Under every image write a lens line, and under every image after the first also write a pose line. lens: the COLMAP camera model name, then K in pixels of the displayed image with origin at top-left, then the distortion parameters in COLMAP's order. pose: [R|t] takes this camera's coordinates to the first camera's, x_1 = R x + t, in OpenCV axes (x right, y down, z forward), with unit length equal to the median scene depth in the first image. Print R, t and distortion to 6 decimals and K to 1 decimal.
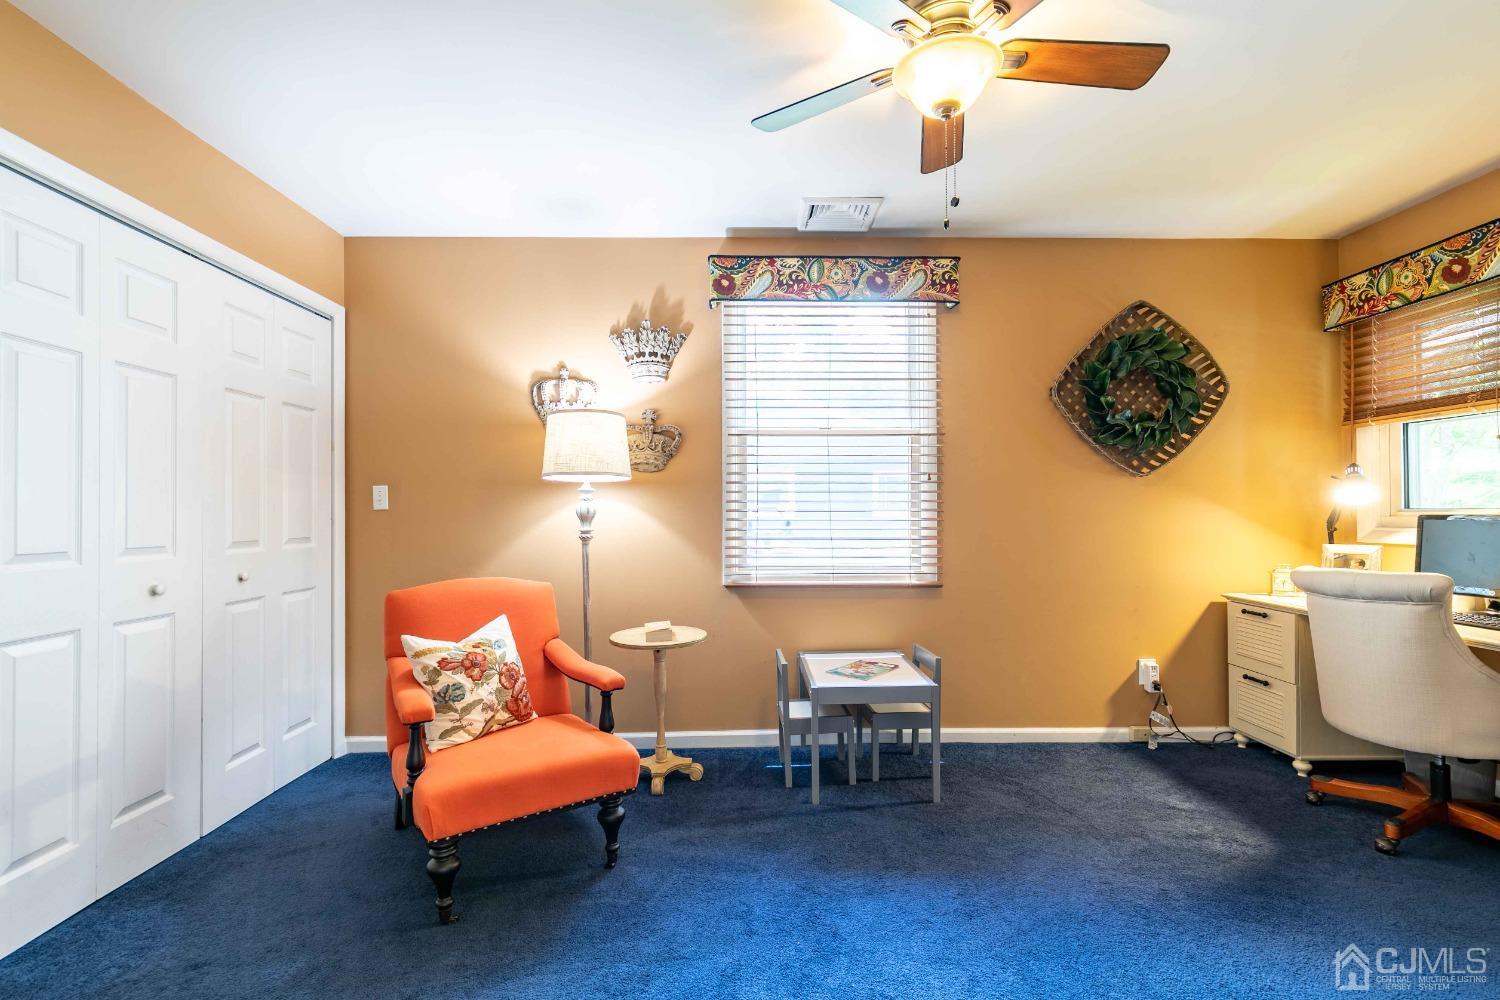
lens RADIAL K [[675.4, 0, 754.3], [0, 675.4, 504.9], [0, 0, 1]] dist [0.008109, -0.001570]
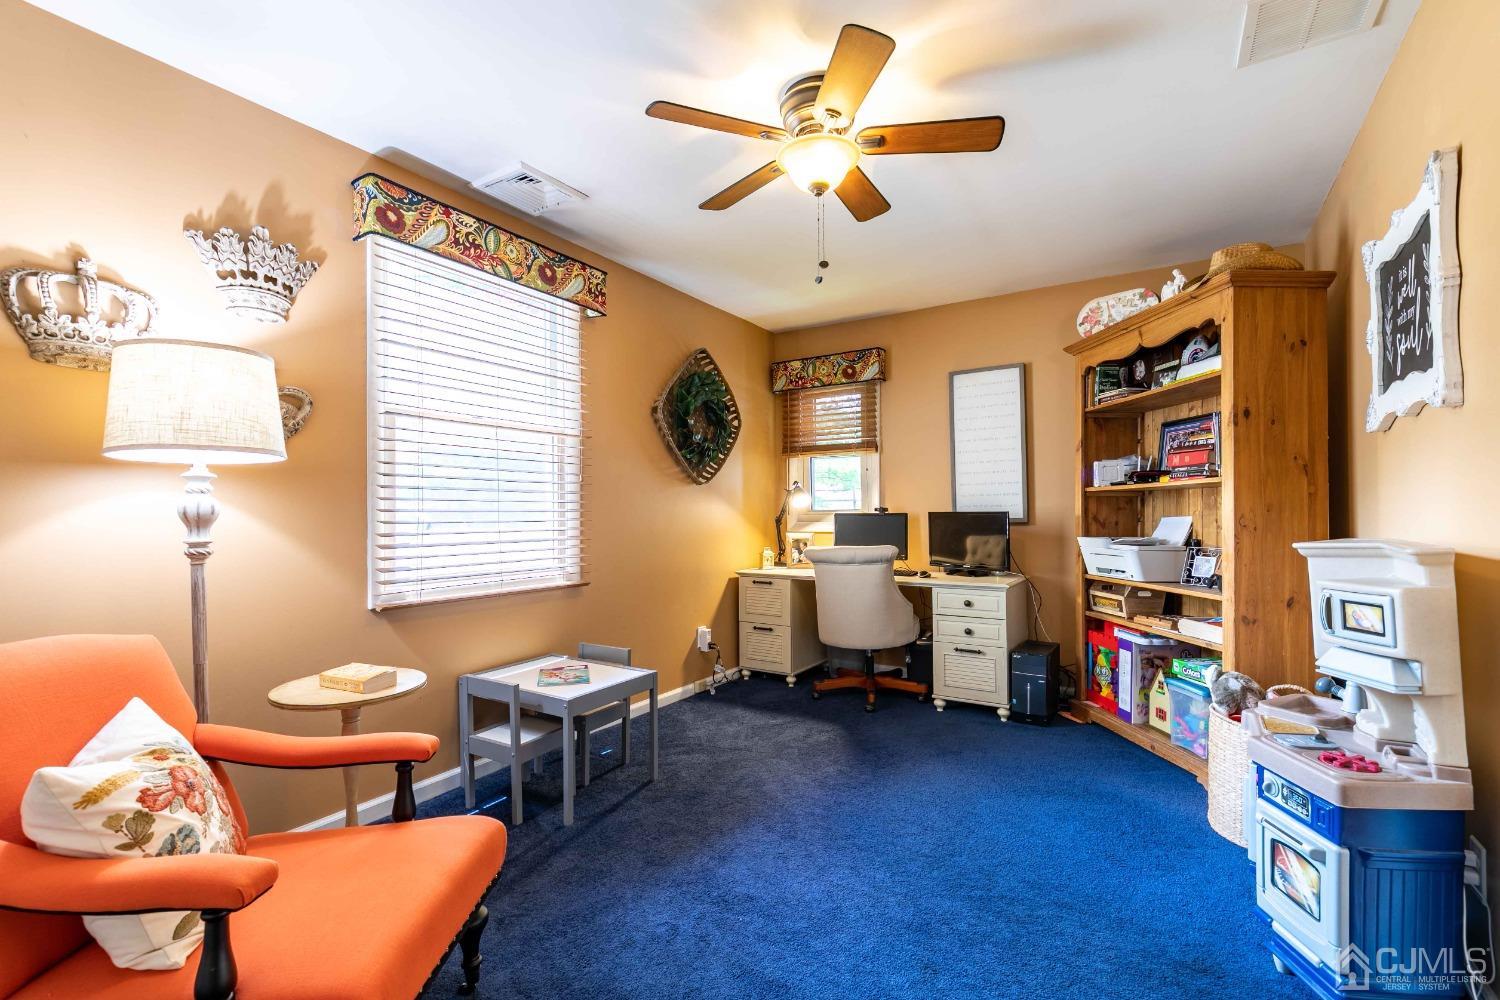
lens RADIAL K [[675.4, 0, 742.6], [0, 675.4, 504.0], [0, 0, 1]] dist [0.008109, -0.001570]
pose [[0.550105, 0.009719, 0.835039, -0.465968], [-0.001959, 0.999945, -0.010348, 0.008285], [-0.835093, 0.004057, 0.550093, 0.237681]]
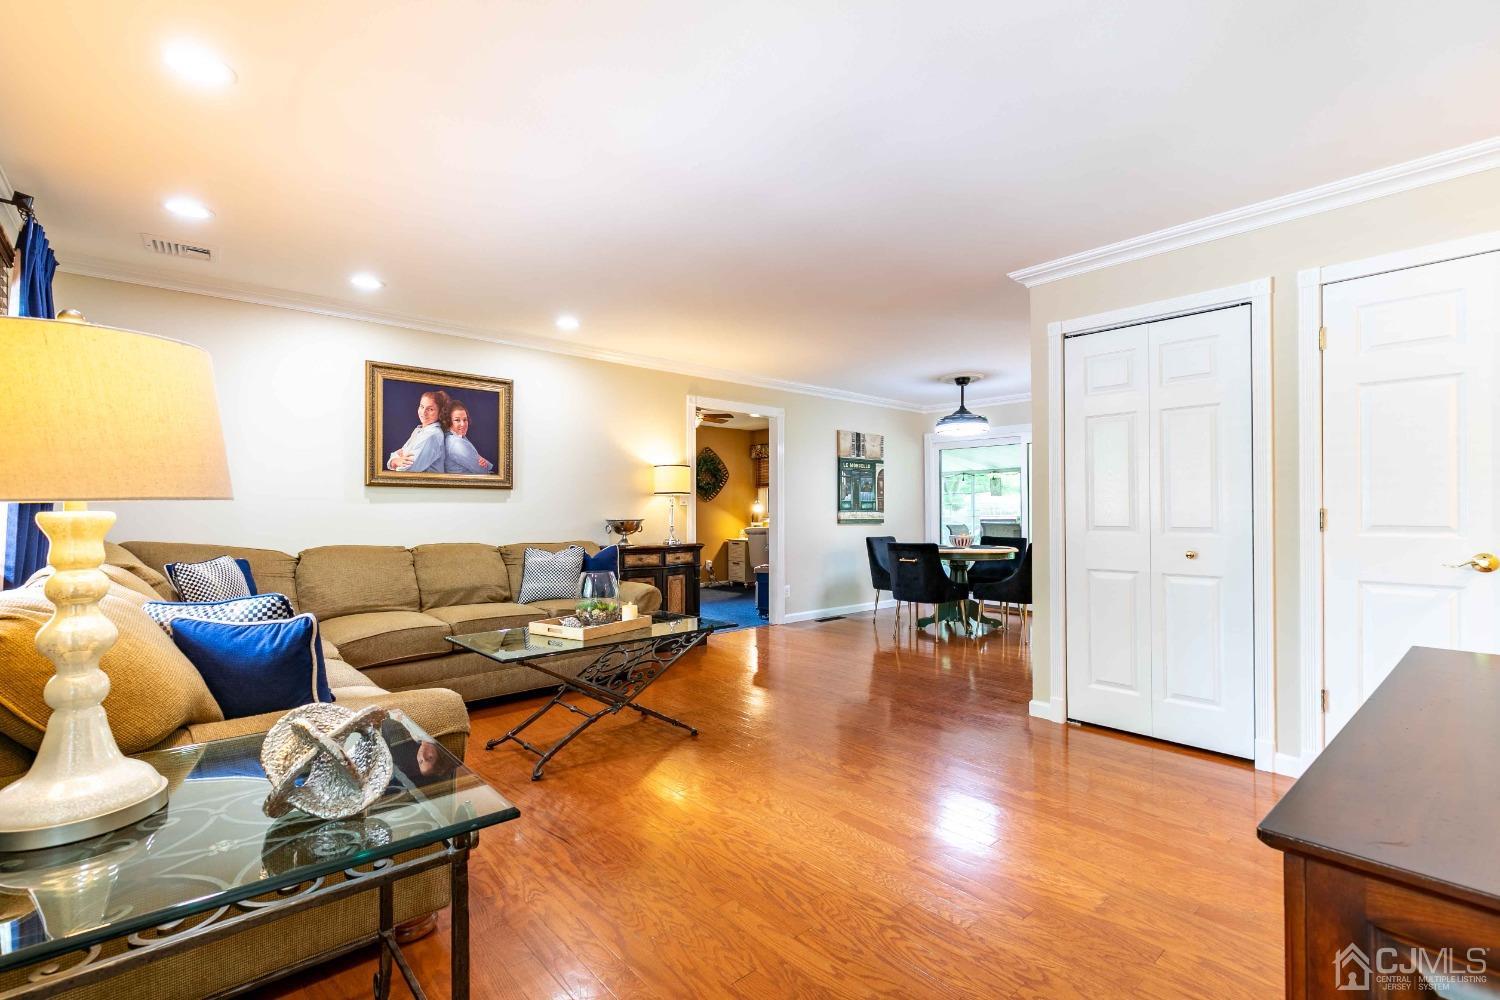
lens RADIAL K [[675.4, 0, 748.0], [0, 675.4, 506.1], [0, 0, 1]] dist [0.008109, -0.001570]
pose [[0.764929, 0.006871, 0.644078, -1.341464], [-0.002614, 0.999968, -0.007564, -0.001092], [-0.644109, 0.004103, 0.764923, -1.566773]]
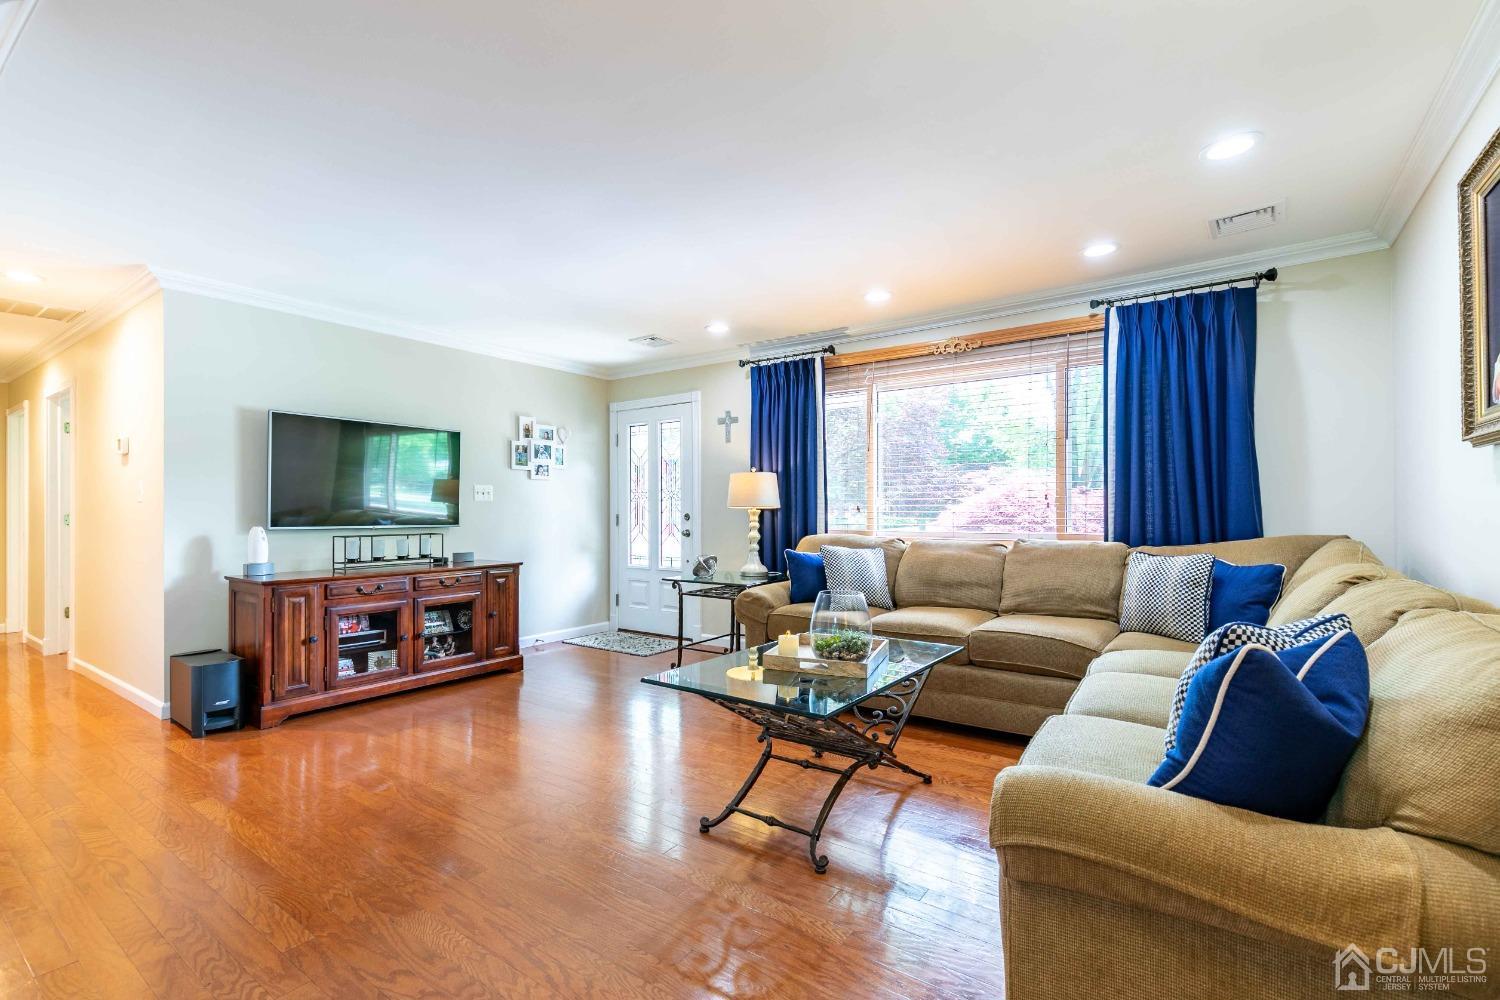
lens RADIAL K [[675.4, 0, 747.9], [0, 675.4, 506.3], [0, 0, 1]] dist [0.008109, -0.001570]
pose [[-0.600813, 0.002868, -0.799384, -0.123218], [0.009906, 0.999943, -0.003857, 0.000685], [0.799328, -0.010236, -0.600808, -0.175635]]
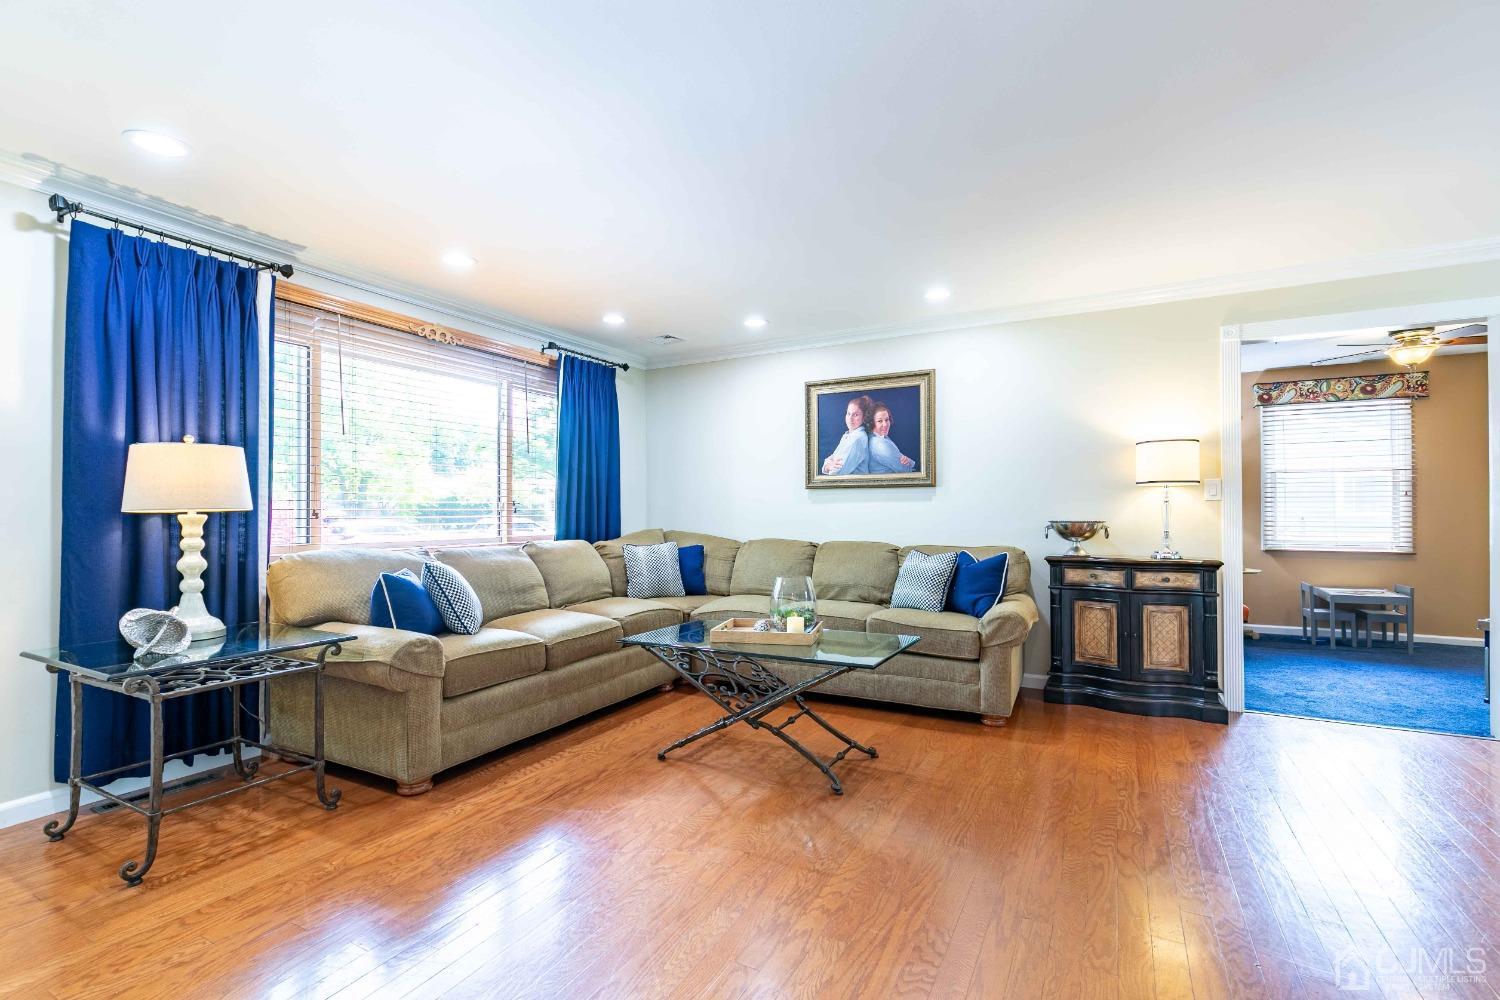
lens RADIAL K [[675.4, 0, 747.2], [0, 675.4, 509.9], [0, 0, 1]] dist [0.008109, -0.001570]
pose [[0.867039, -0.002243, -0.498235, -0.369718], [0.002946, 0.999995, 0.000626, -0.002887], [0.498231, -0.002011, 0.867042, -1.478714]]
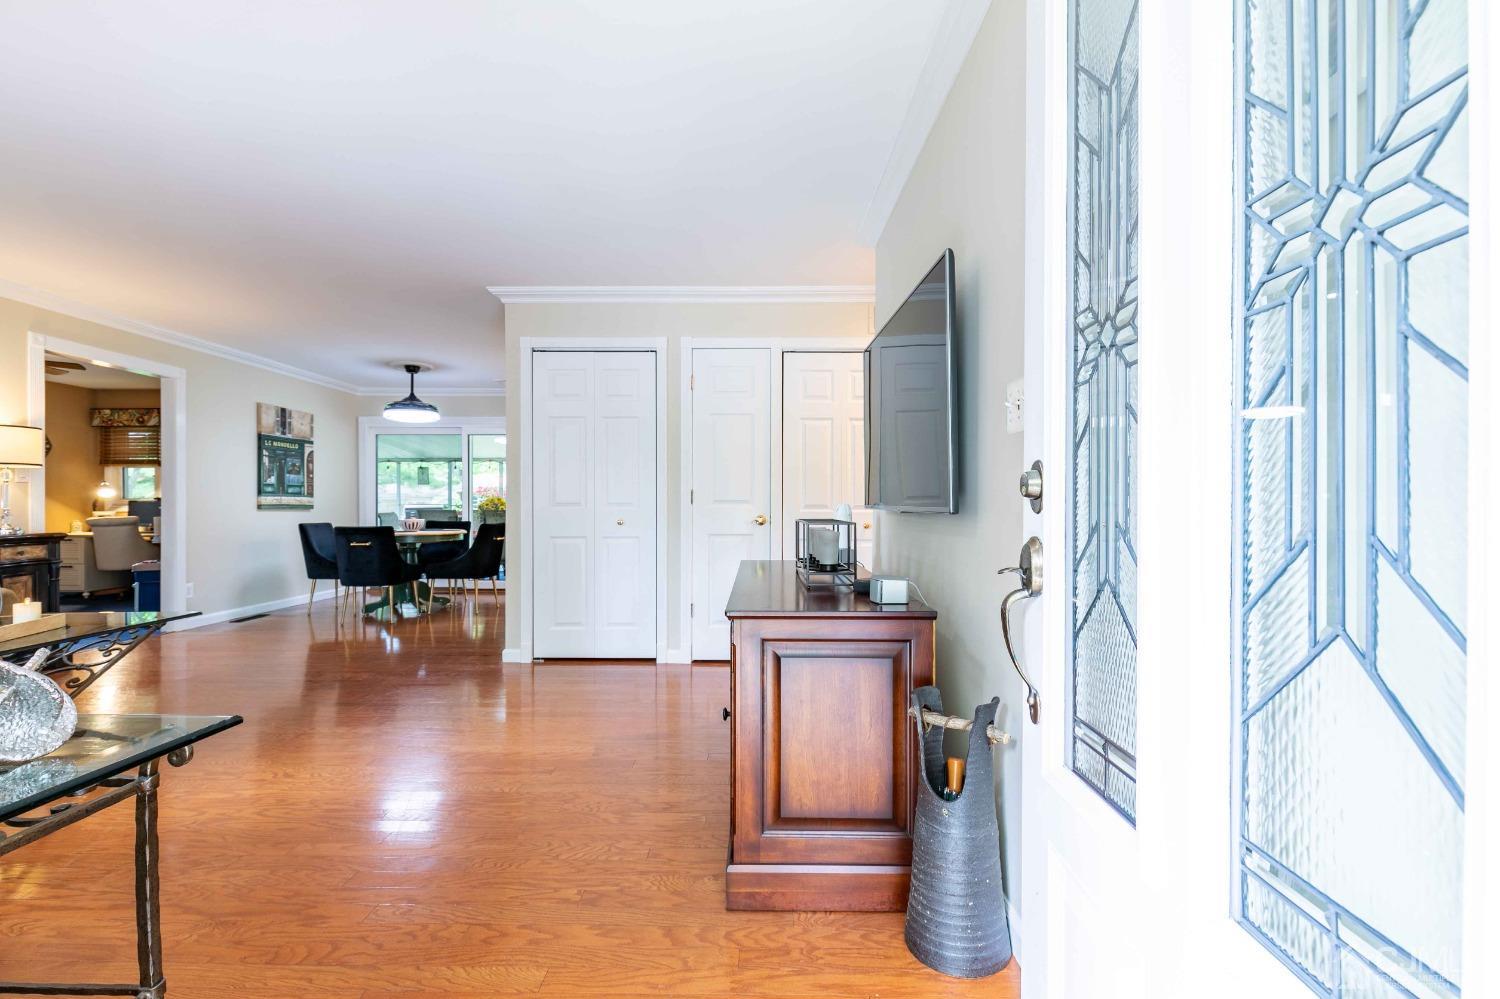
lens RADIAL K [[675.4, 0, 740.8], [0, 675.4, 505.4], [0, 0, 1]] dist [0.008109, -0.001570]
pose [[0.043489, 0.002108, 0.999052, -1.591724], [-0.003938, 0.999990, -0.001939, 0.027925], [-0.999046, -0.003850, 0.043497, -1.533360]]
